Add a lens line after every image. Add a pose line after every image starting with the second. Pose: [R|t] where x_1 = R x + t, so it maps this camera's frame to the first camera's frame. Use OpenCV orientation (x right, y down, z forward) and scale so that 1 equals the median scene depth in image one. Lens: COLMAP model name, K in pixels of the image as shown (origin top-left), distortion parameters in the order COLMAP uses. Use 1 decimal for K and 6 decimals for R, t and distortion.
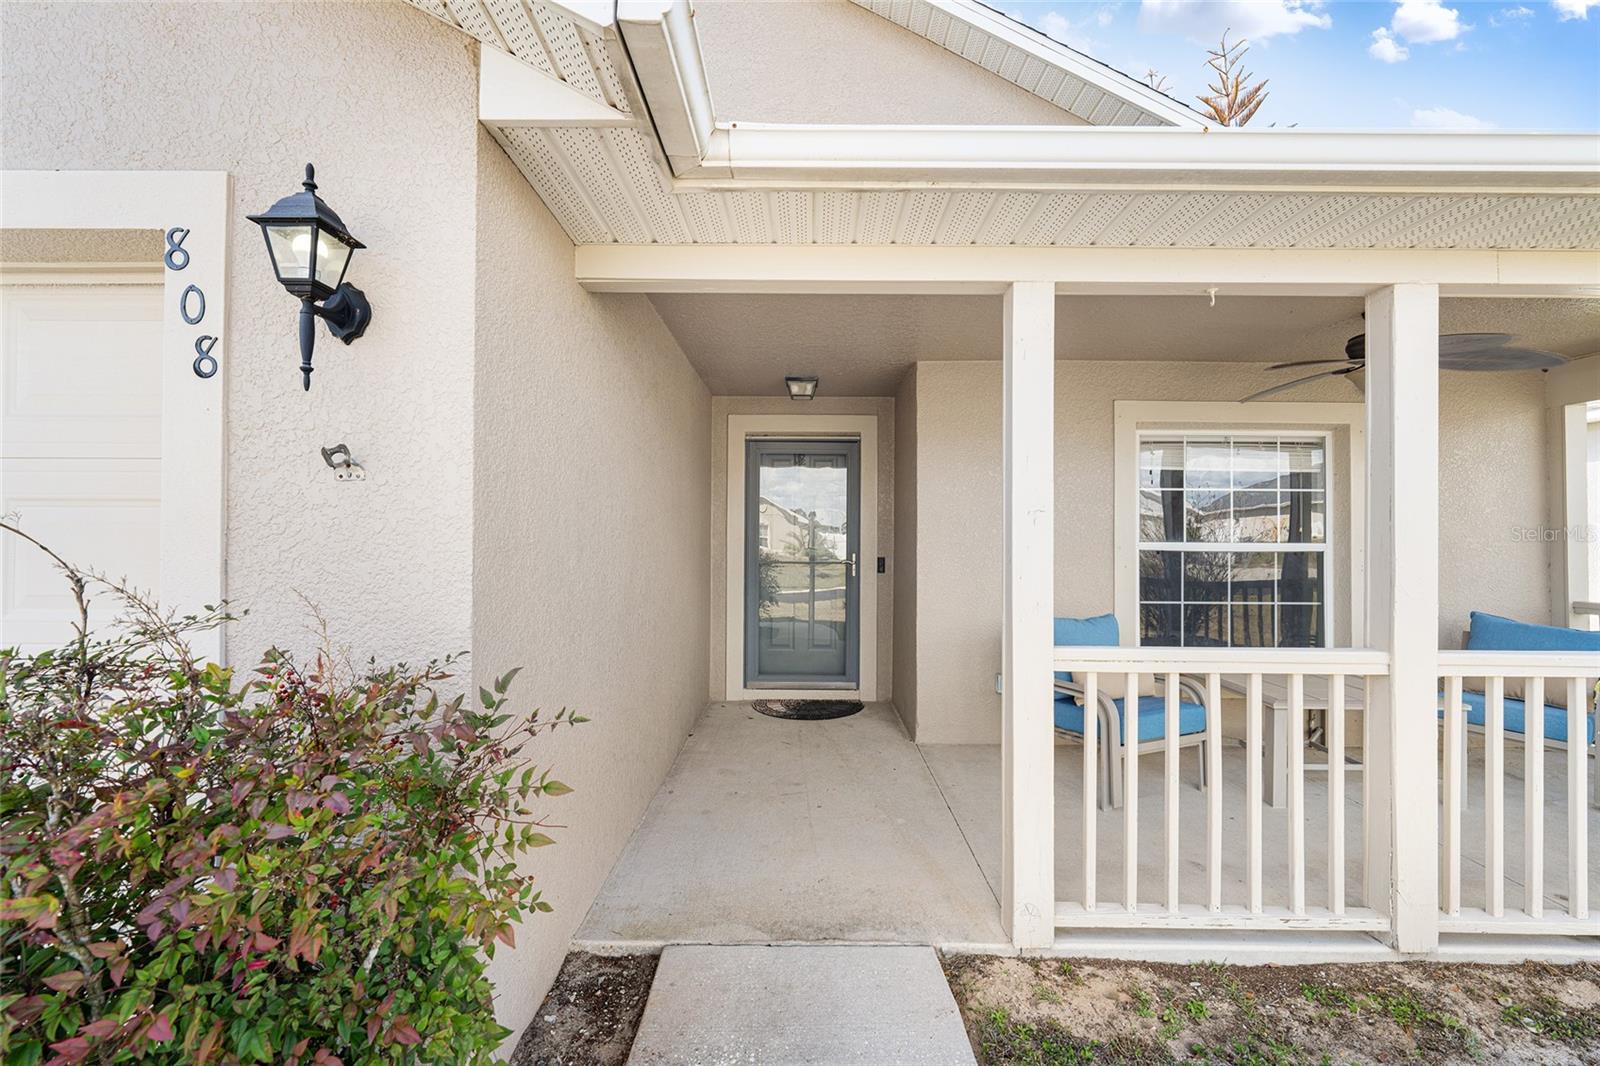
lens RADIAL K [[651.2, 0, 800.7], [0, 651.2, 529.9], [0, 0, 1]] dist [0.007299, -0.000179]
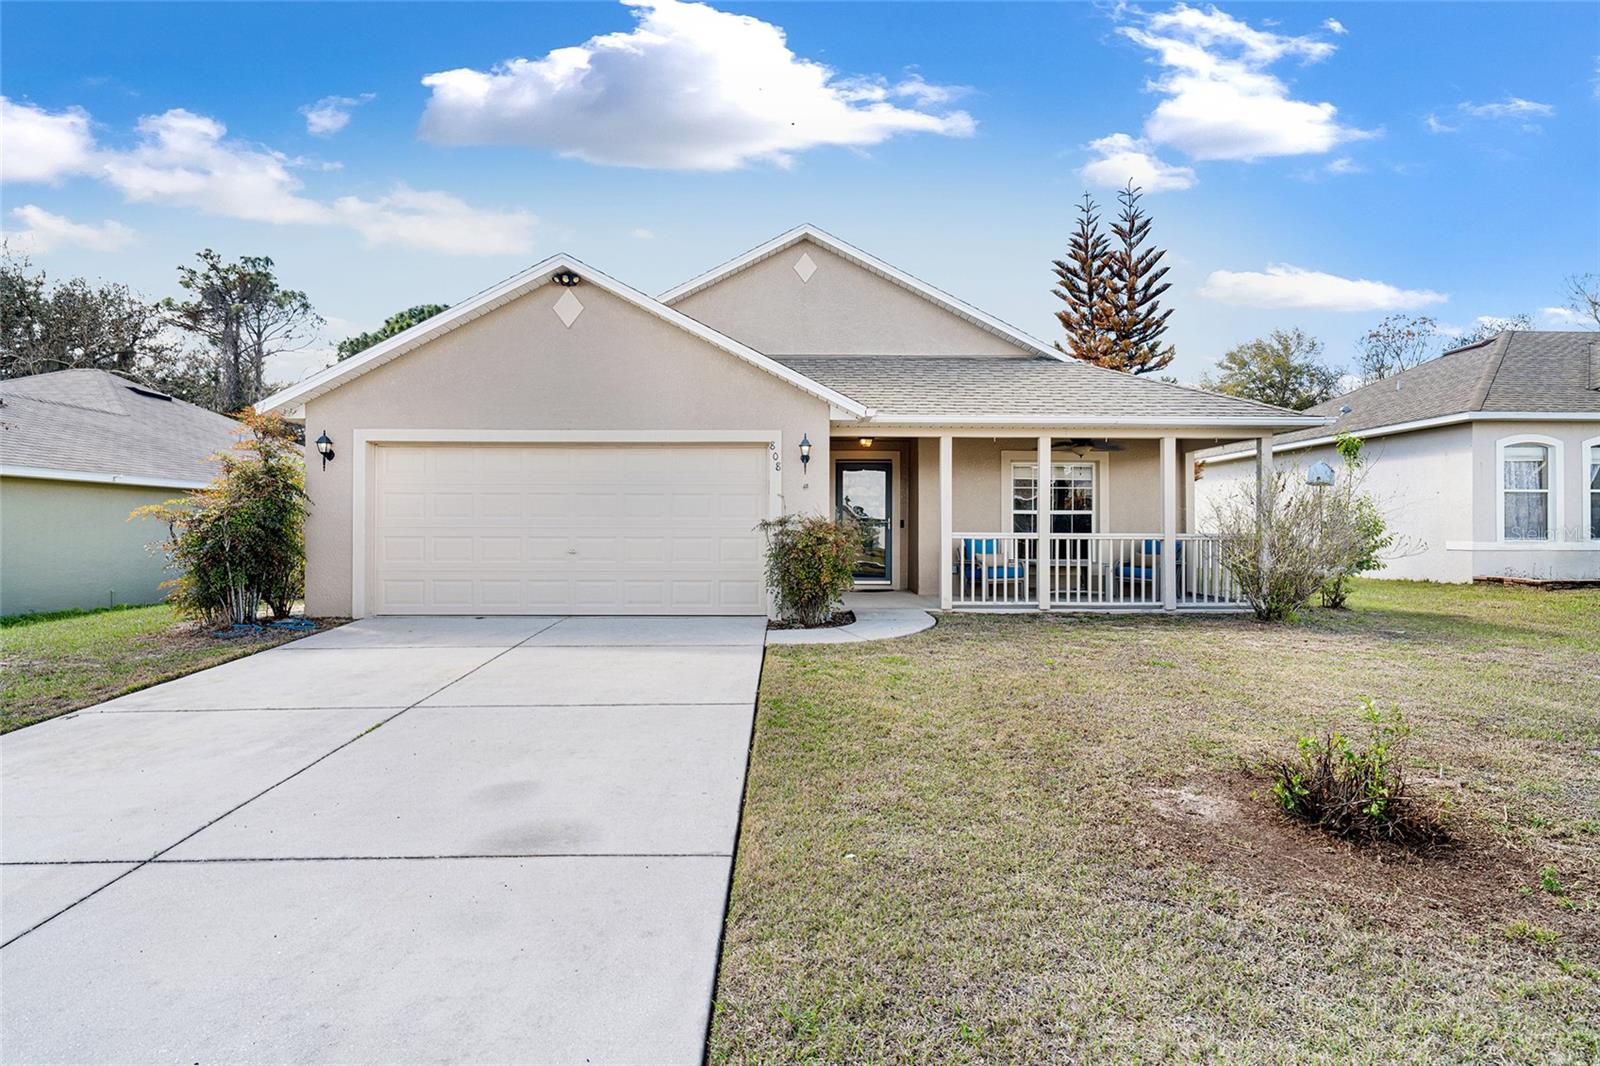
lens RADIAL K [[835.4, 0, 801.4], [0, 835.4, 530.7], [0, 0, 1]] dist [0.002375, -0.000845]
pose [[0.999829, -0.002493, 0.018301, -0.528770], [0.002457, 0.999995, 0.001989, 0.147084], [-0.018306, -0.001943, 0.999831, -3.538649]]
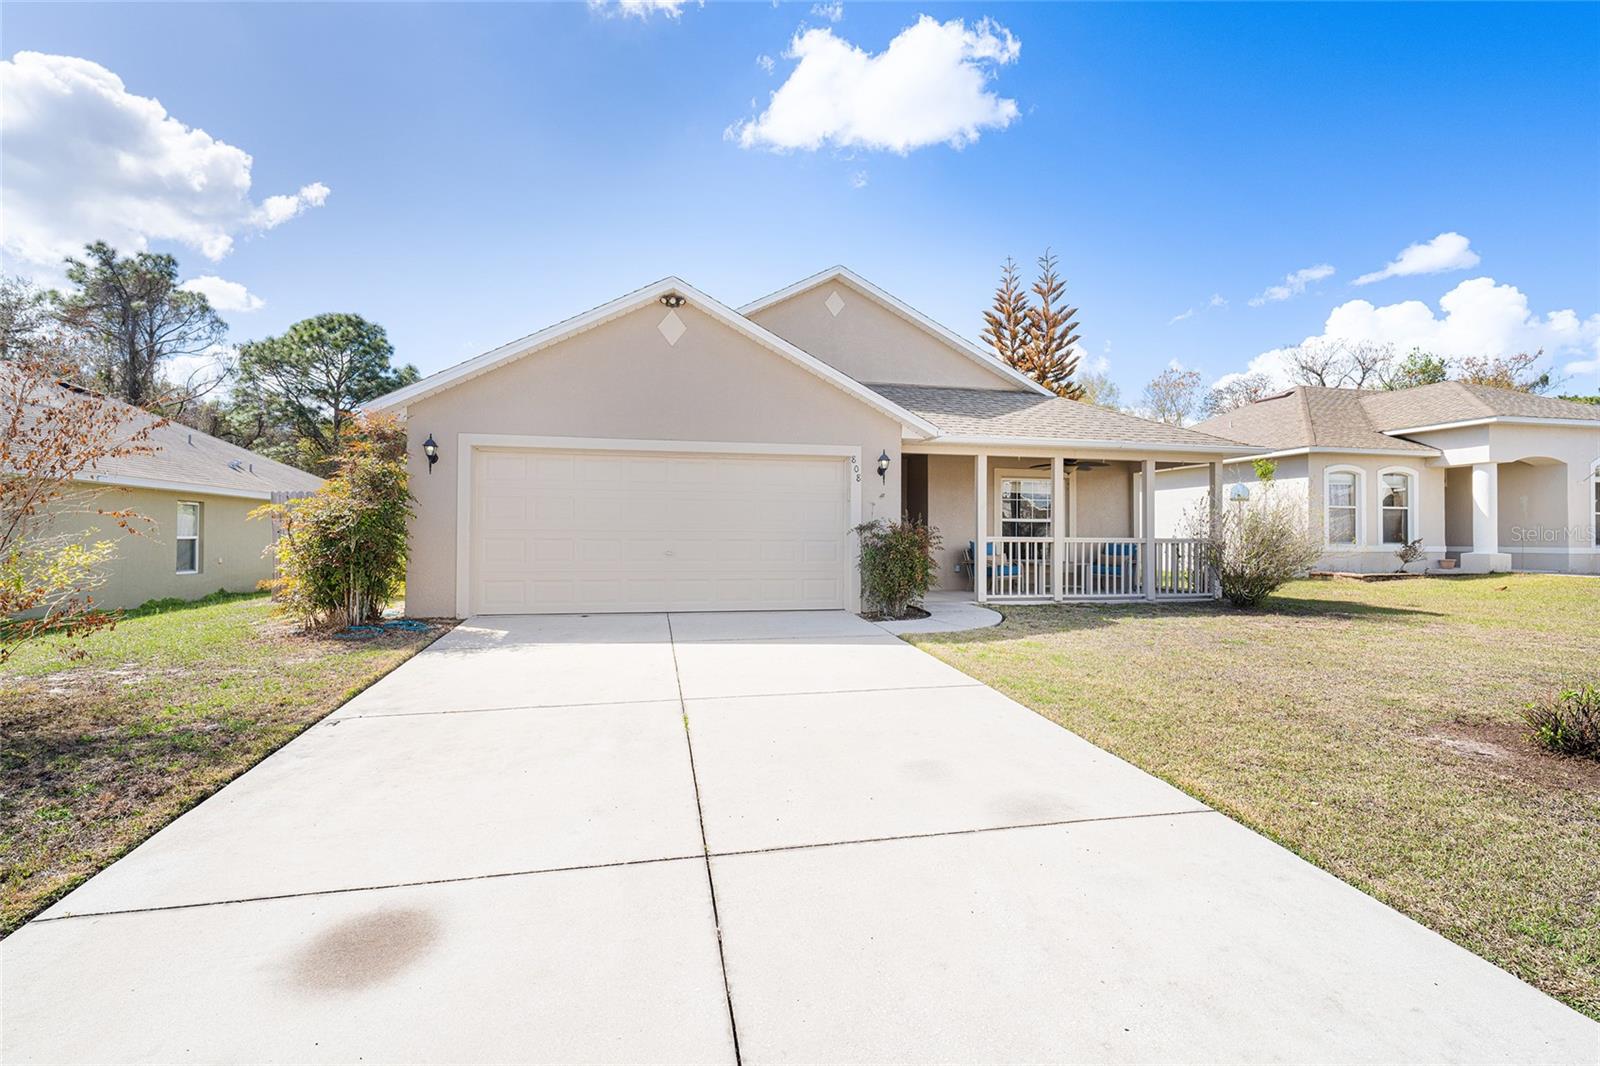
lens RADIAL K [[734.2, 0, 803.5], [0, 734.2, 530.9], [0, 0, 1]] dist [0.001976, -0.000589]
pose [[0.977363, 0.002448, 0.211554, -1.749148], [-0.001195, 0.999981, -0.006051, 0.160713], [-0.211564, 0.005661, 0.977348, -3.361079]]
